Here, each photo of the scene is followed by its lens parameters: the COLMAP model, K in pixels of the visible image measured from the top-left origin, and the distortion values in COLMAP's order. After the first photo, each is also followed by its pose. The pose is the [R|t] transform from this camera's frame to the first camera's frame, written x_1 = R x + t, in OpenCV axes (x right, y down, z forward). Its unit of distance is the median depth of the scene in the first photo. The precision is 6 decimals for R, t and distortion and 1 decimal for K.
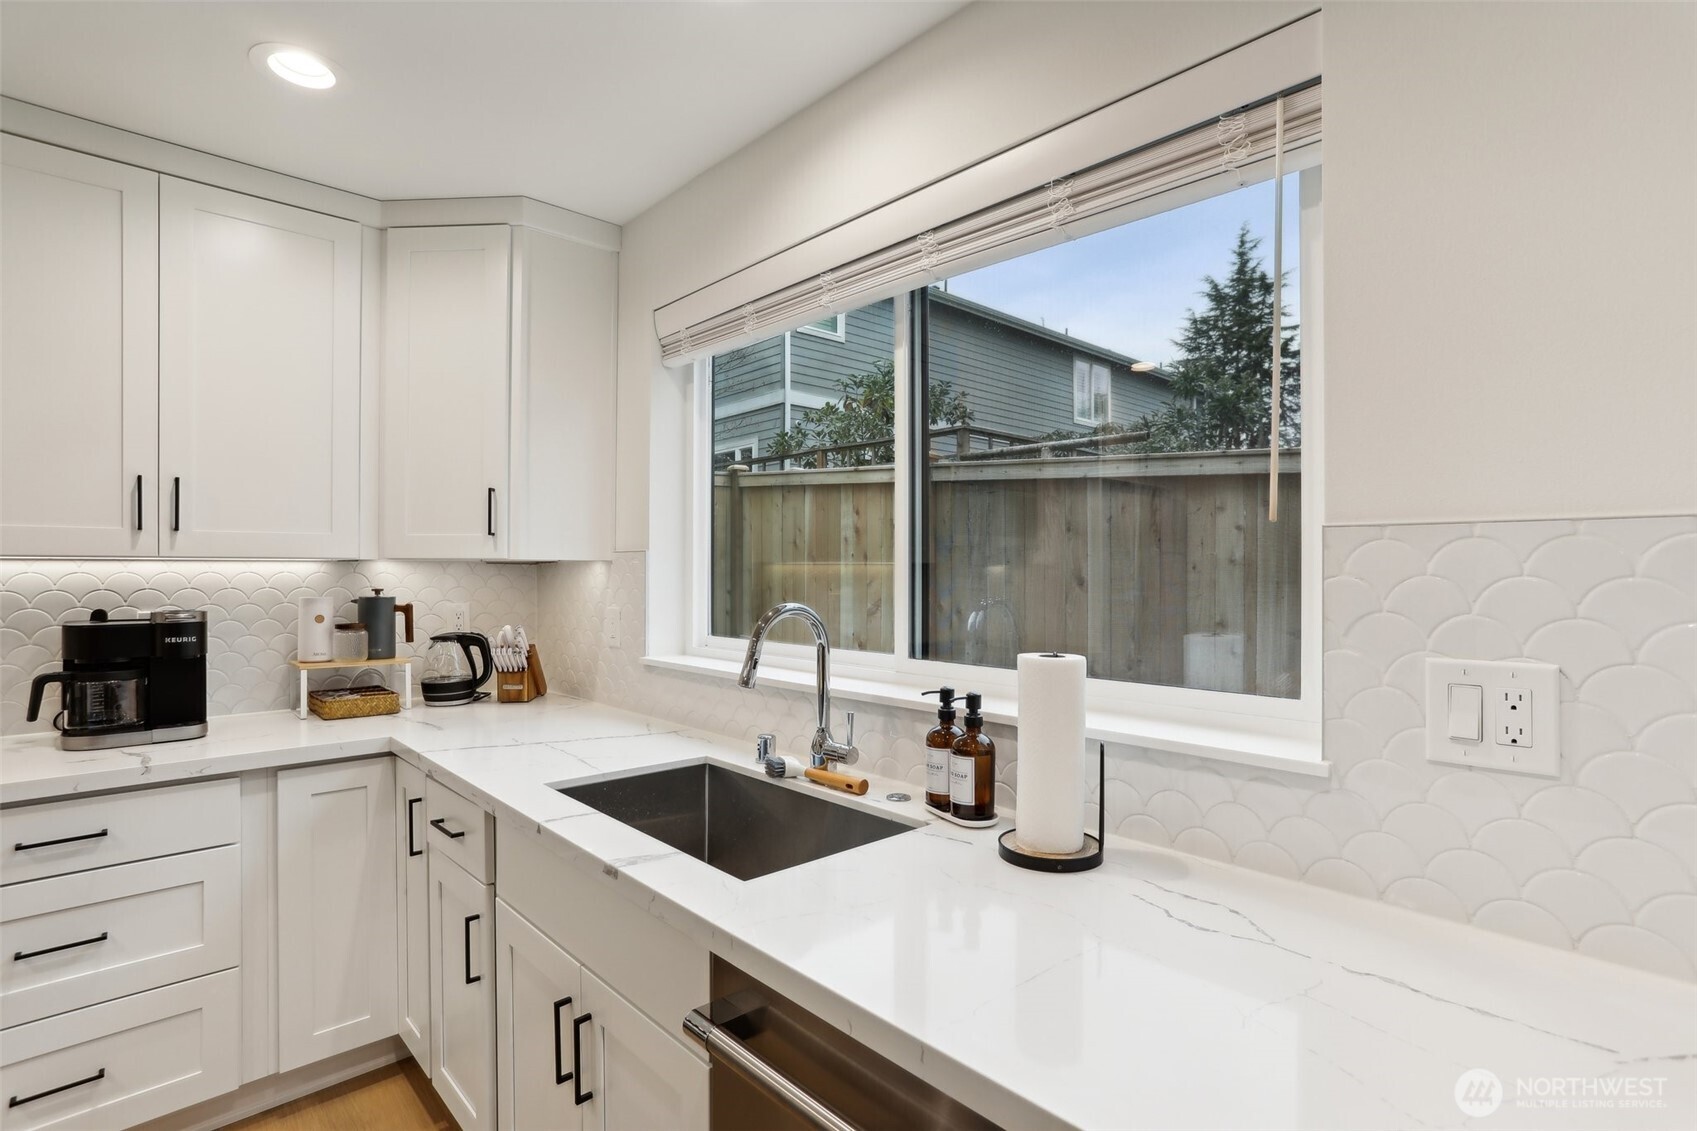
lens RADIAL K [[824.0, 0, 848.7], [0, 824.0, 574.5], [0, 0, 1]] dist [-0.041233, 0.027442]
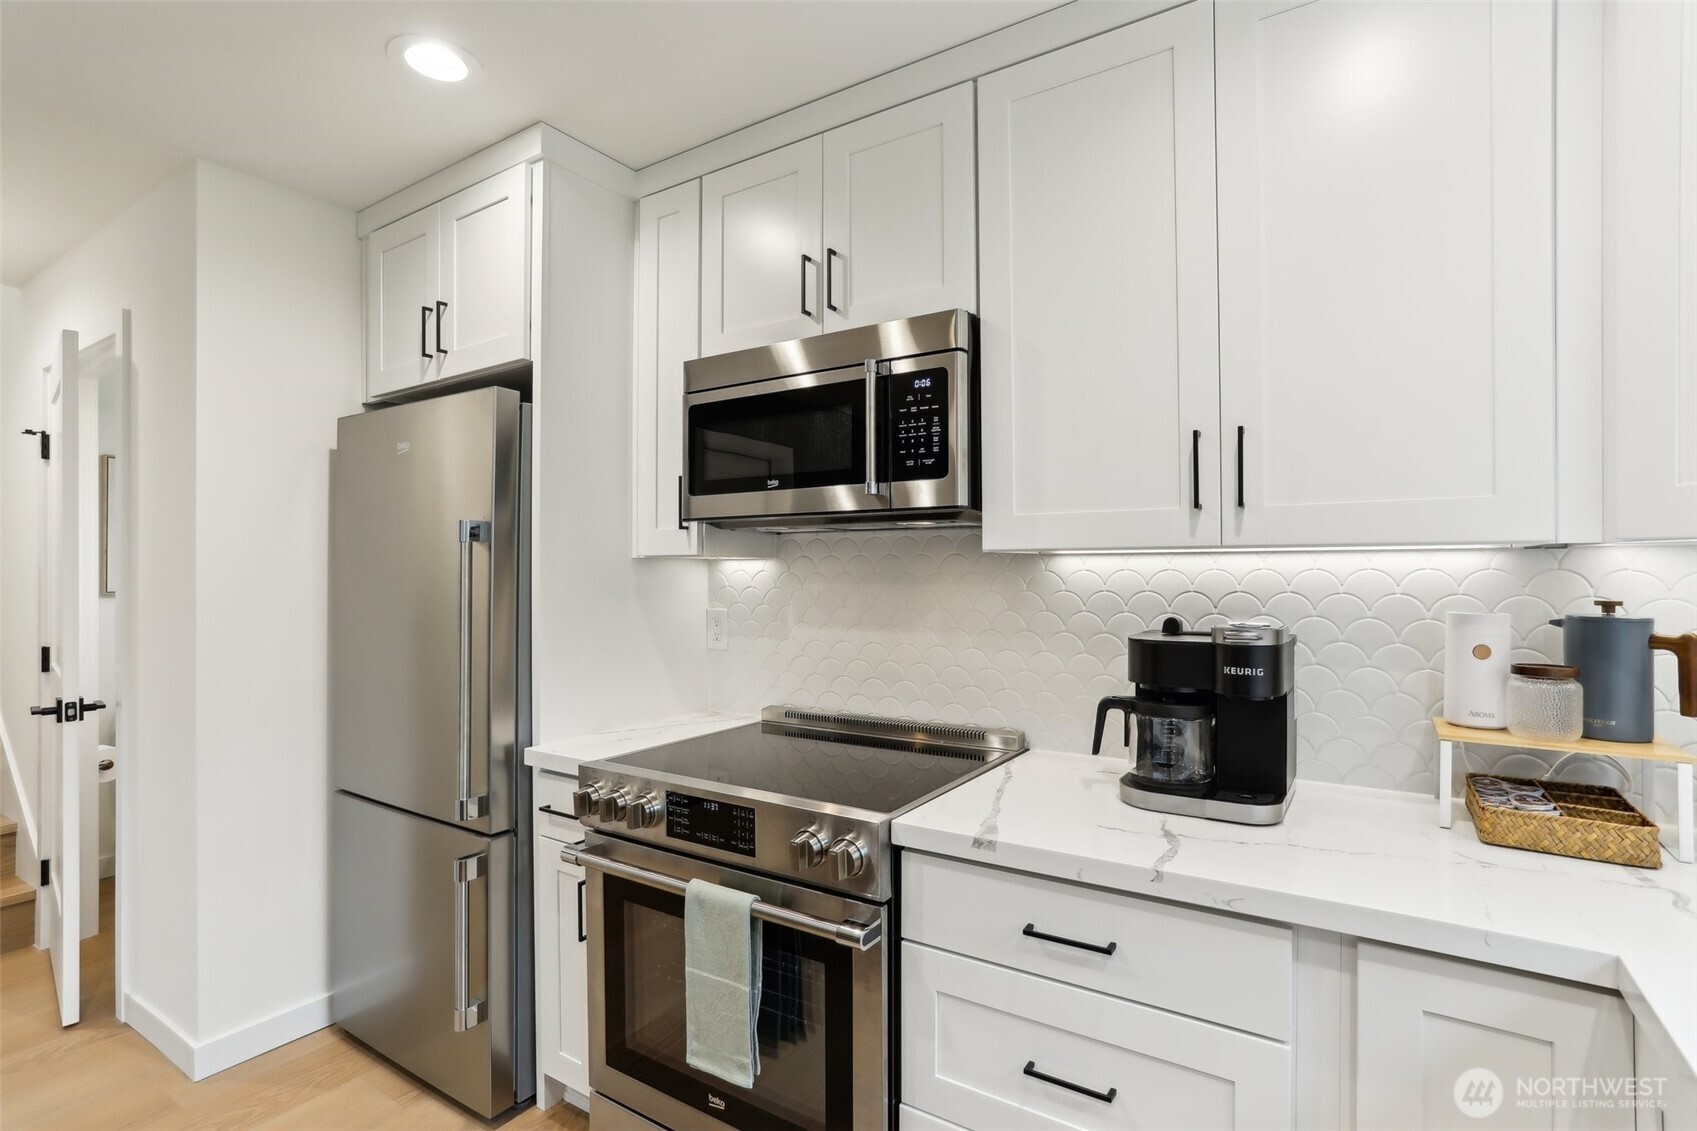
lens RADIAL K [[824.0, 0, 848.7], [0, 824.0, 574.5], [0, 0, 1]] dist [-0.041233, 0.027442]
pose [[0.251536, 0.001301, -0.967847, -0.225940], [-0.001675, 0.999998, 0.000908, 0.001398], [0.967846, 0.001393, 0.251538, 0.450075]]
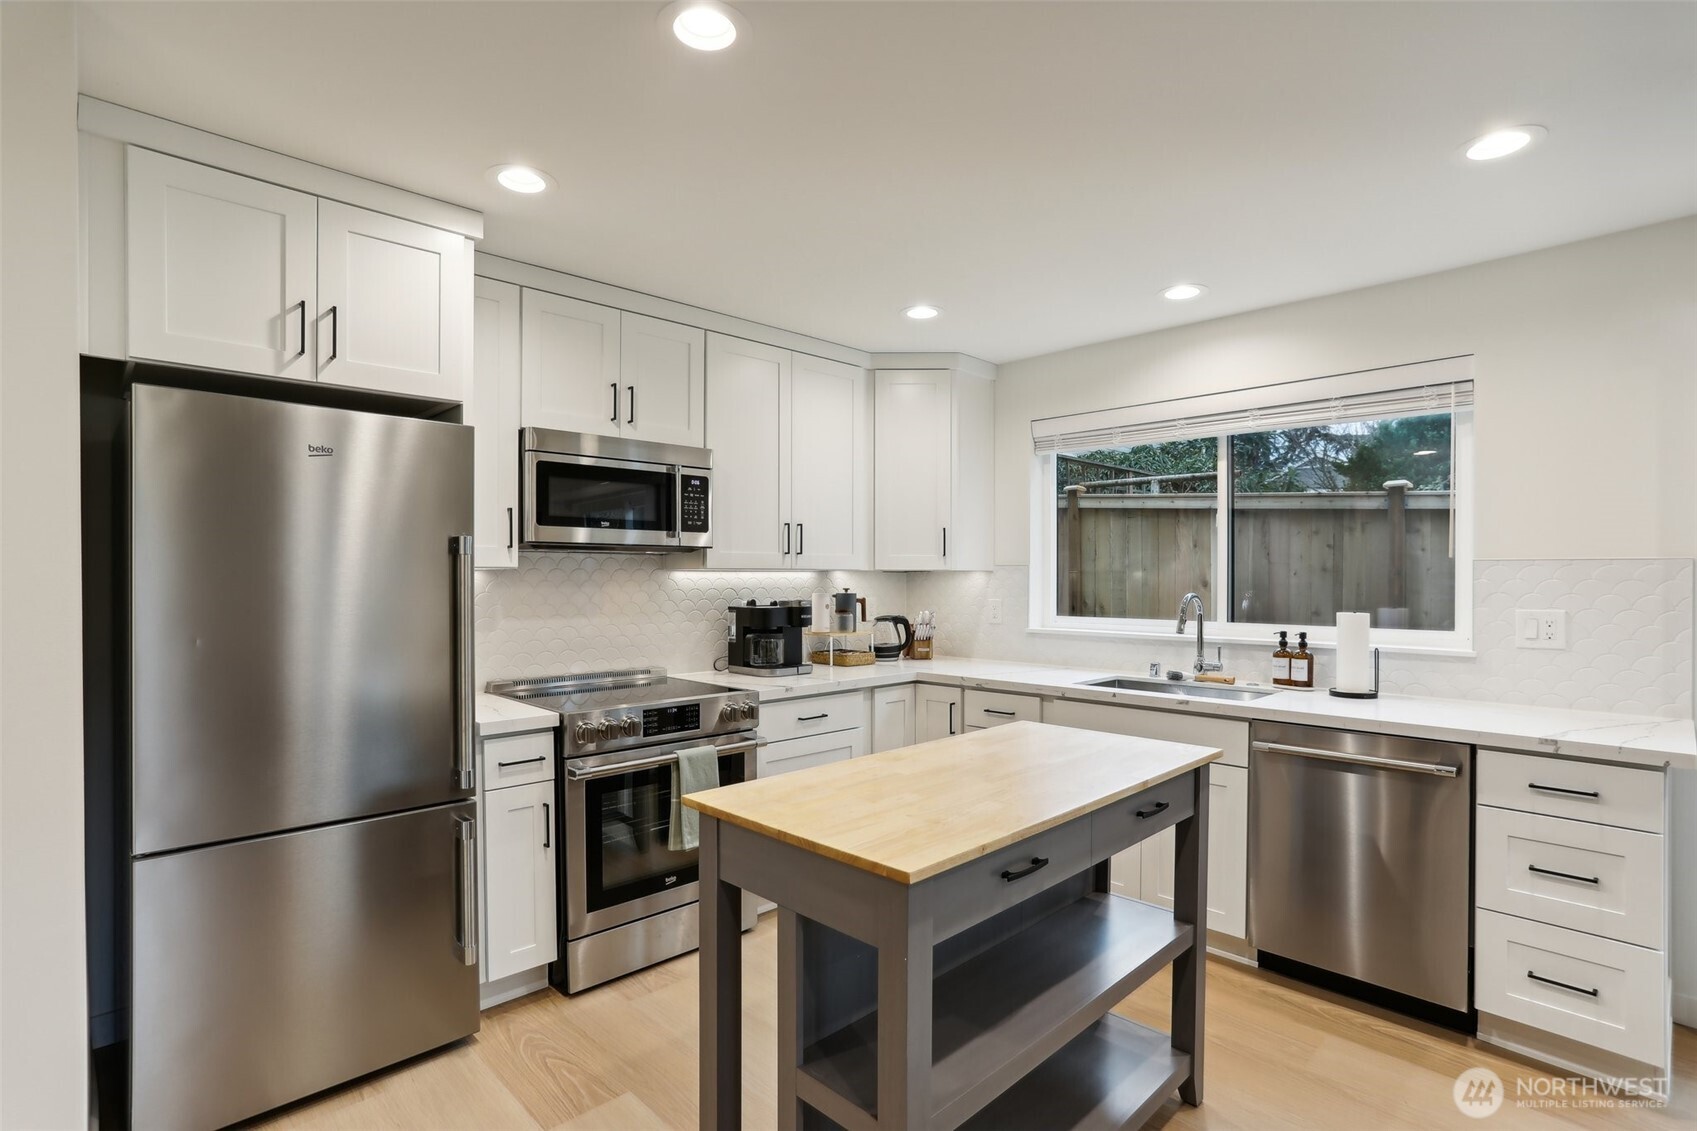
lens RADIAL K [[833.6, 0, 881.0], [0, 833.6, 589.9], [0, 0, 1]] dist [-0.001530, 0.022084]
pose [[0.998161, -0.001821, 0.060595, -0.662174], [0.001015, 0.999911, 0.013322, -0.001306], [-0.060613, -0.013236, 0.998074, -0.699836]]
